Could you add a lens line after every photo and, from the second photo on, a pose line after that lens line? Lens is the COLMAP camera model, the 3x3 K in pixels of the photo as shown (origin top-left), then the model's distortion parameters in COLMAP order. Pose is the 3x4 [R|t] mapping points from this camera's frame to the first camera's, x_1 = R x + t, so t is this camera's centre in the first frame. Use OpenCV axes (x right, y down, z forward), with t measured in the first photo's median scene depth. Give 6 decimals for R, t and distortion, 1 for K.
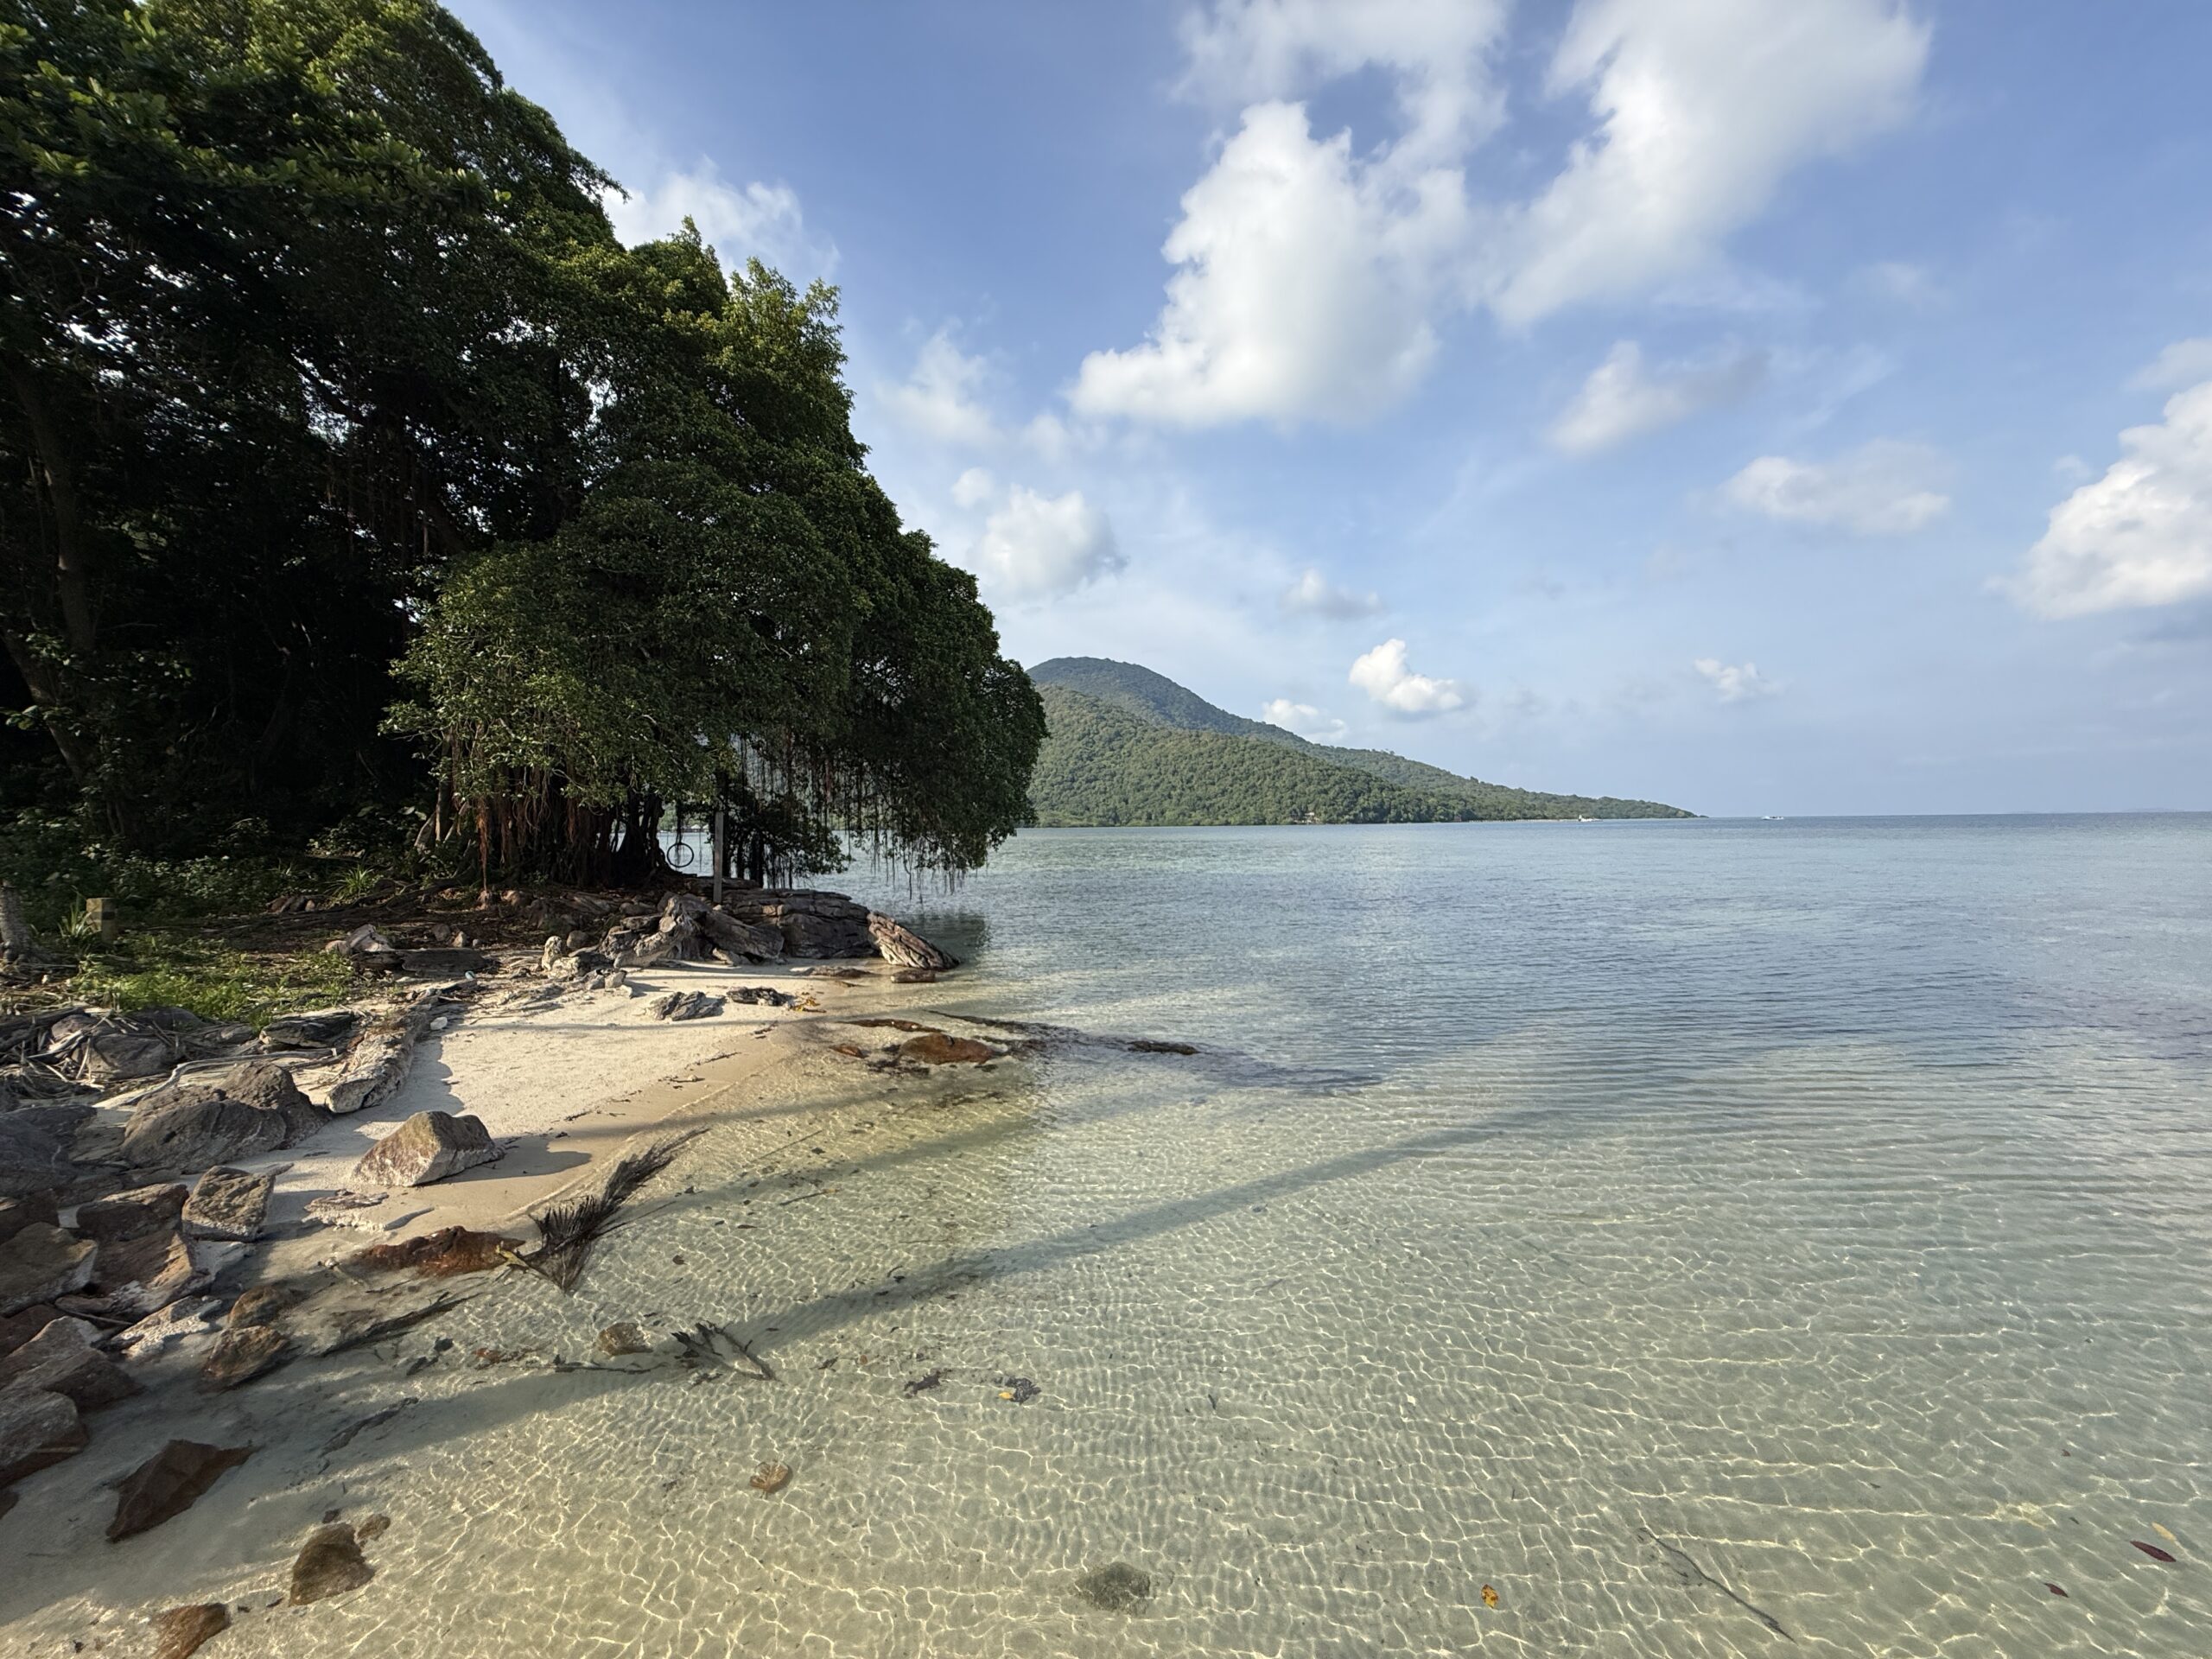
lens RADIAL K [[880.2, 0, 1104.0], [0, 880.2, 831.7], [0, 0, 1]] dist [-0.001455, 0.000250]
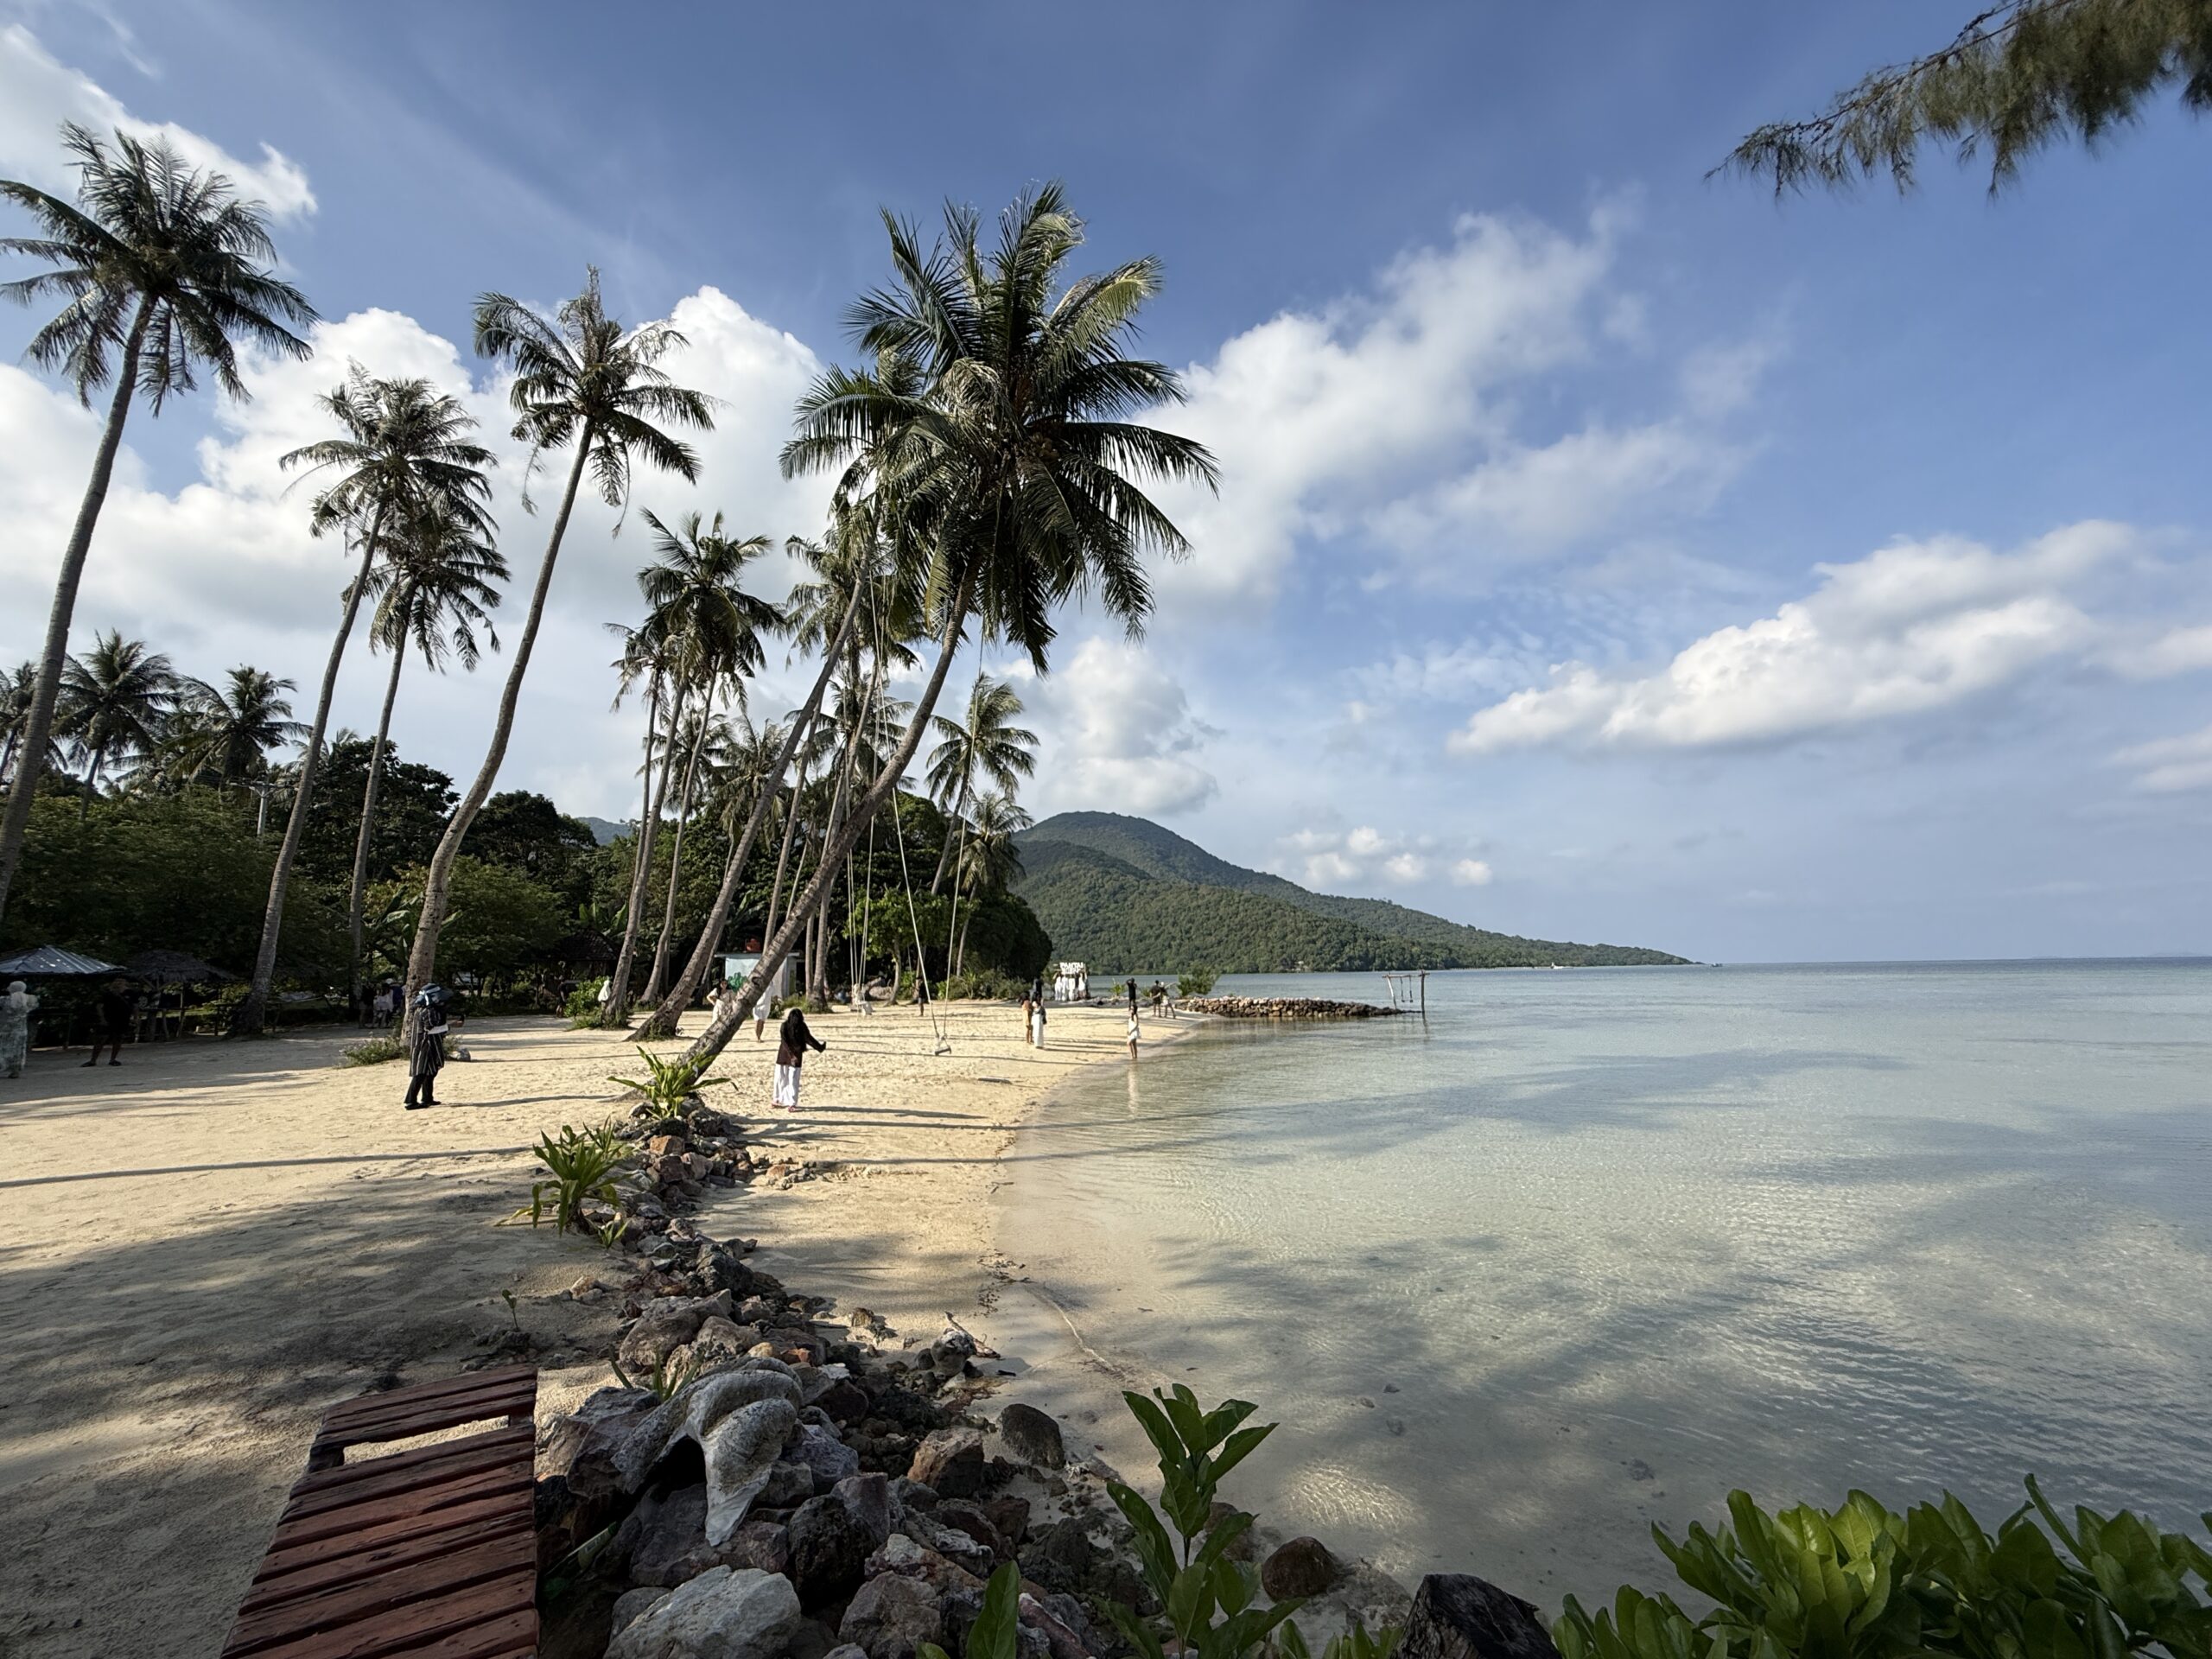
lens RADIAL K [[880.2, 0, 1100.2], [0, 880.2, 839.9], [0, 0, 1]] dist [-0.001455, 0.000250]
pose [[0.999913, -0.004830, -0.012239, 0.004388], [0.002842, 0.987517, -0.157484, 0.000366], [0.012847, 0.157435, 0.987446, -0.100725]]
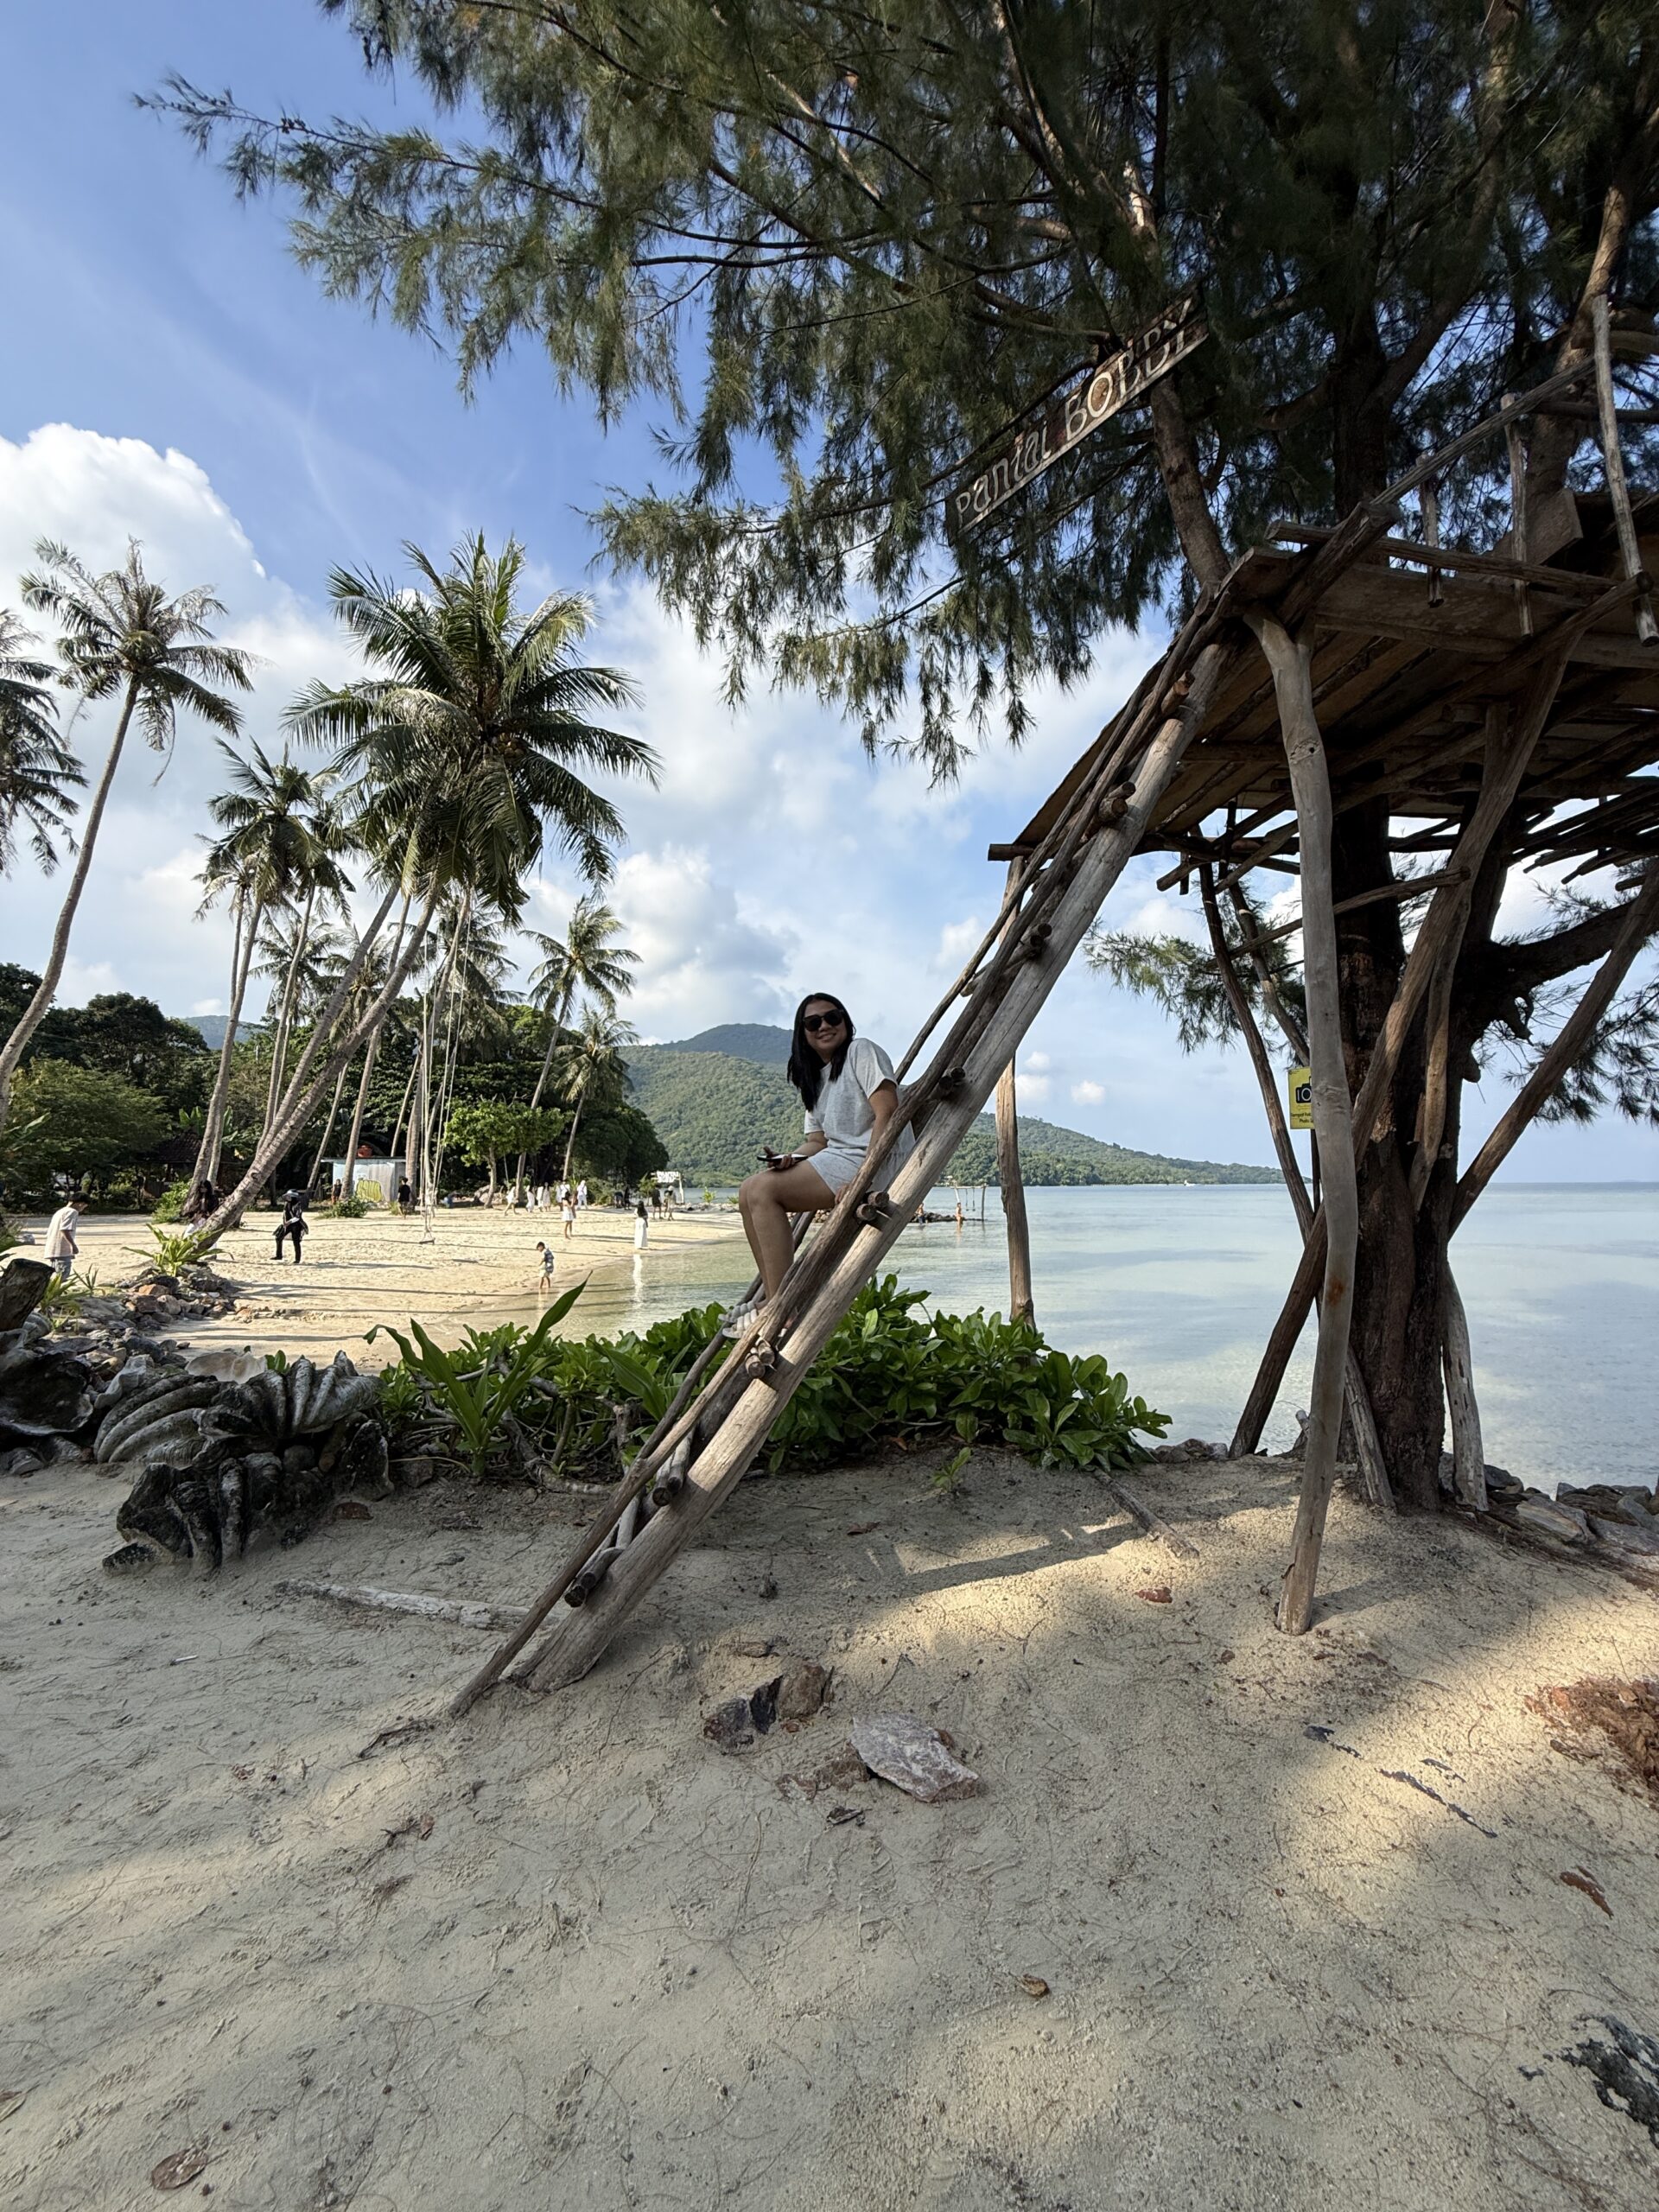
lens RADIAL K [[880.2, 0, 840.7], [0, 880.2, 1103.0], [0, 0, 1]] dist [-0.001455, 0.000250]
pose [[0.996957, 0.015054, 0.076486, 0.014058], [-0.007197, 0.994761, -0.101975, 0.000942], [-0.077621, 0.101115, 0.991842, -0.109898]]
